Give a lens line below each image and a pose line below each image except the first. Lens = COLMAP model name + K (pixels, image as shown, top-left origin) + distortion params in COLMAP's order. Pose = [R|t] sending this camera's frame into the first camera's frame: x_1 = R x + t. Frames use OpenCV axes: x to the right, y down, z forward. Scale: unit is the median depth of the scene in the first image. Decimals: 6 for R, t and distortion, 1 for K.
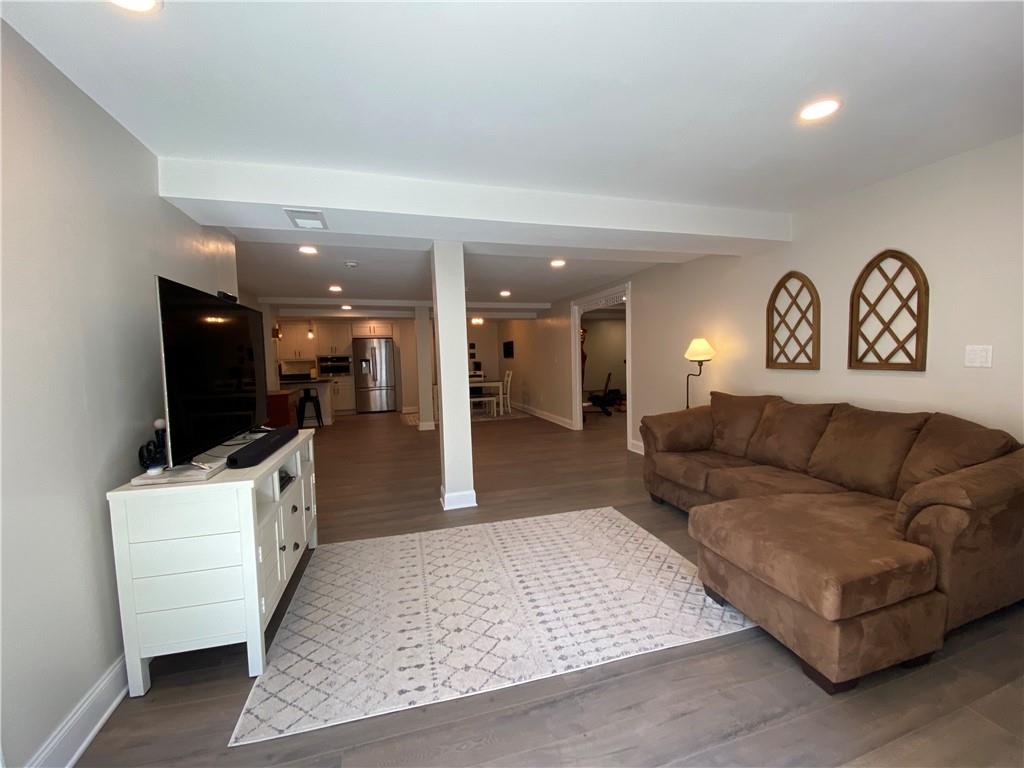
lens RADIAL K [[412.5, 0, 509.8], [0, 412.5, 383.5], [0, 0, 1]] dist [0.017489, -0.019874]
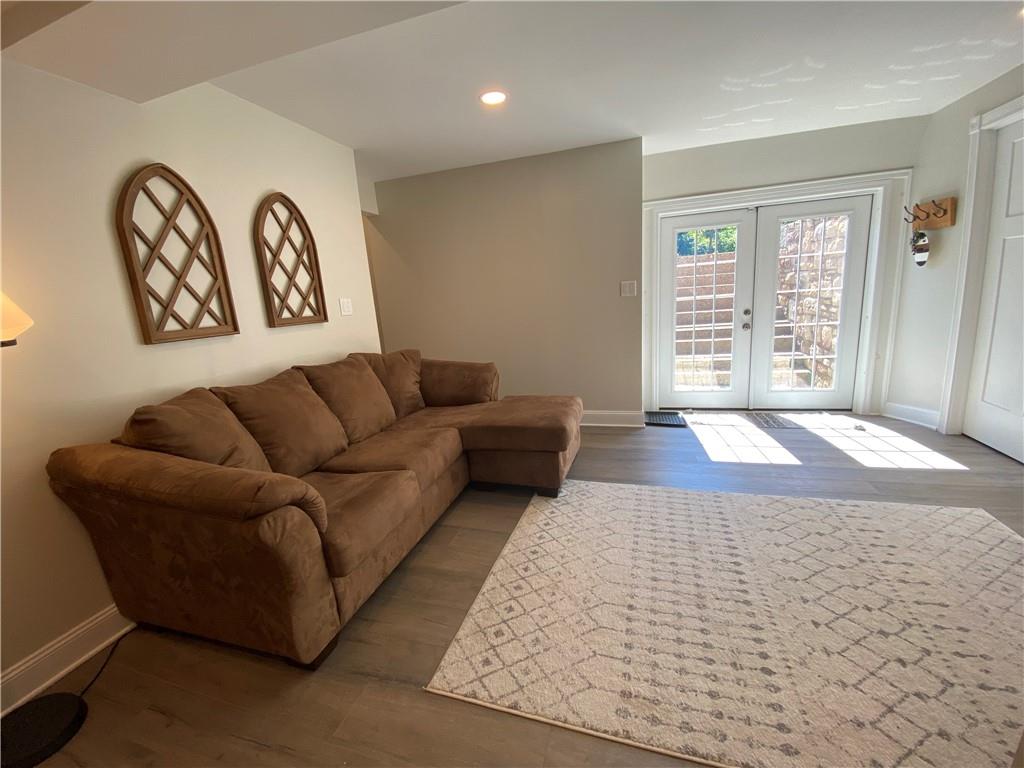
lens RADIAL K [[420.5, 0, 496.3], [0, 420.5, 382.5], [0, 0, 1]] dist [0.001154, -0.000110]
pose [[-0.823223, -0.038213, 0.566431, -0.026591], [0.123965, 0.961556, 0.245034, -0.080749], [-0.554019, 0.271936, -0.786838, 1.436905]]
